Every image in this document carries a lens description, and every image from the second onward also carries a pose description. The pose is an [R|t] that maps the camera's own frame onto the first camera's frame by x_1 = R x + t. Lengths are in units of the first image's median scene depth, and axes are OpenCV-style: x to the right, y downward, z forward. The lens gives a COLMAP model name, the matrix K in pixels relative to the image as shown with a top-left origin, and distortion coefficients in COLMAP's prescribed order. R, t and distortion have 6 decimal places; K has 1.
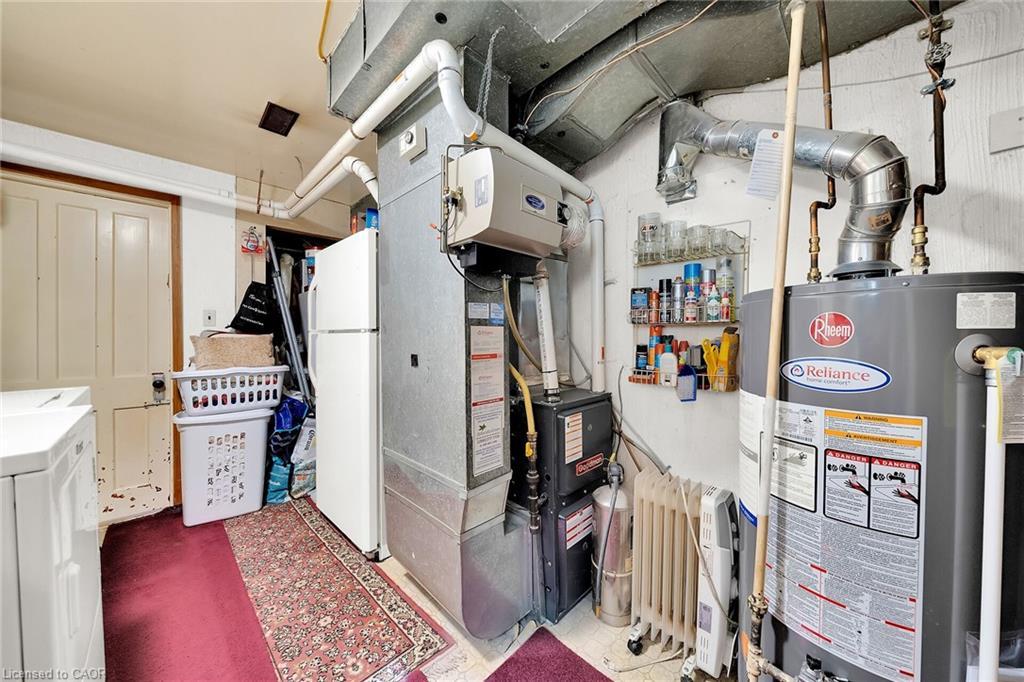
lens RADIAL K [[352.8, 0, 514.9], [0, 352.8, 342.9], [0, 0, 1]] dist [-0.006031, 0.000099]
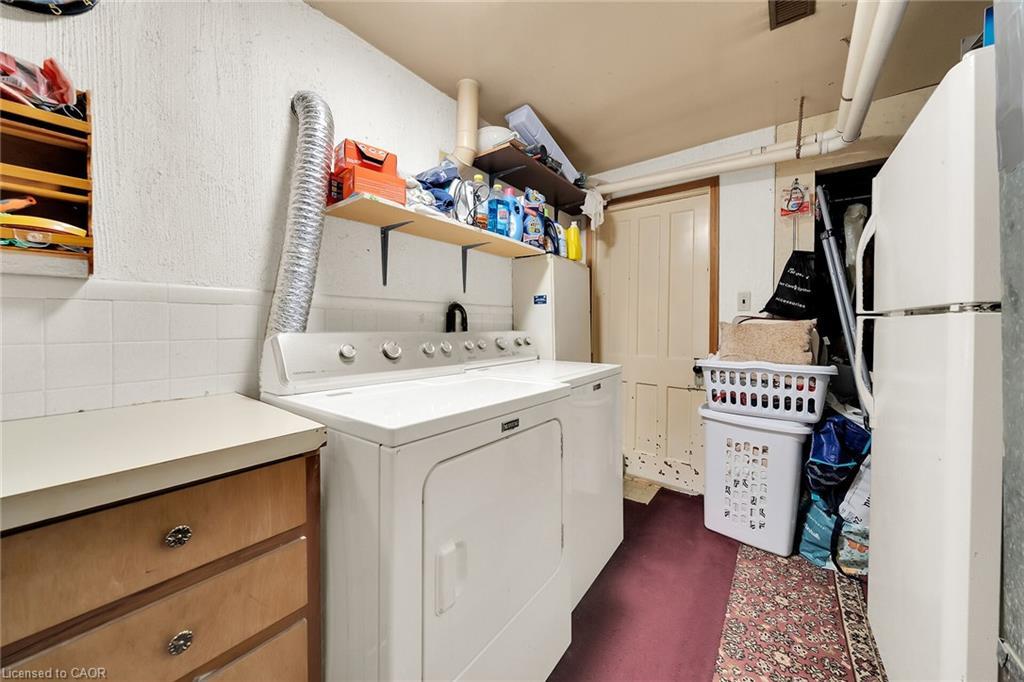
lens RADIAL K [[354.9, 0, 512.4], [0, 354.9, 322.8], [0, 0, 1]] dist [-0.008666, -0.000052]
pose [[0.129362, 0.001608, -0.991596, -0.068254], [-0.023648, 0.999719, -0.001464, -0.003063], [0.991315, 0.023639, 0.129363, 0.320089]]
